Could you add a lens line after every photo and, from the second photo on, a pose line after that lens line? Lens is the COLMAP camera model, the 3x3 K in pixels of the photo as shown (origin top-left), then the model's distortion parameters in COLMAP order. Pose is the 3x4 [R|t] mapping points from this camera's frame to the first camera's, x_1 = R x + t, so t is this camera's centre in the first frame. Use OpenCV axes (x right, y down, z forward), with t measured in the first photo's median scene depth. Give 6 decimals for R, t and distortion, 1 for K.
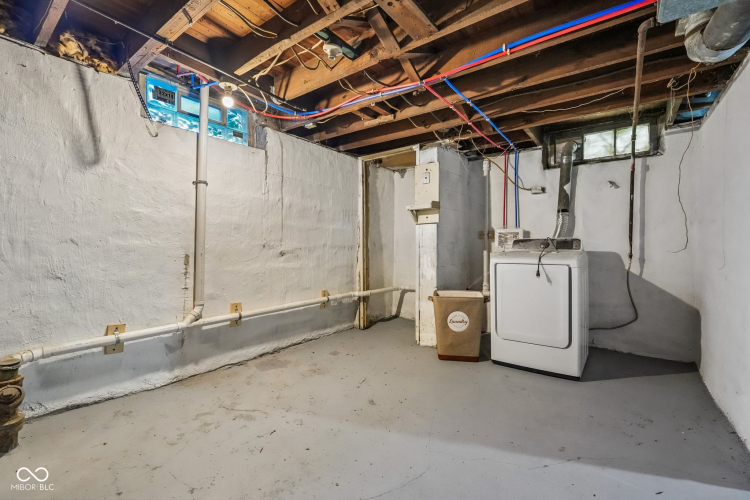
lens RADIAL K [[328.5, 0, 373.7], [0, 328.5, 250.2], [0, 0, 1]] dist [-0.018992, 0.008773]
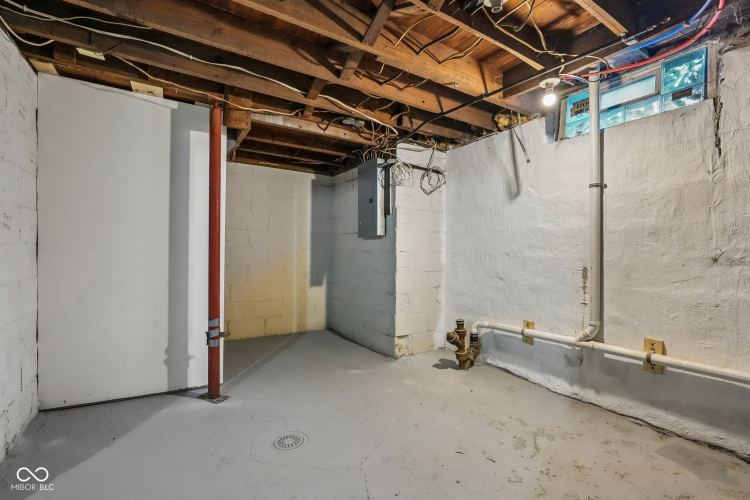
lens RADIAL K [[328.5, 0, 373.7], [0, 328.5, 250.2], [0, 0, 1]] dist [-0.018992, 0.008773]
pose [[-0.335977, -0.026927, -0.941485, 0.469034], [-0.033589, 0.999298, -0.016594, 0.000702], [0.941271, 0.026048, -0.336646, 0.690333]]
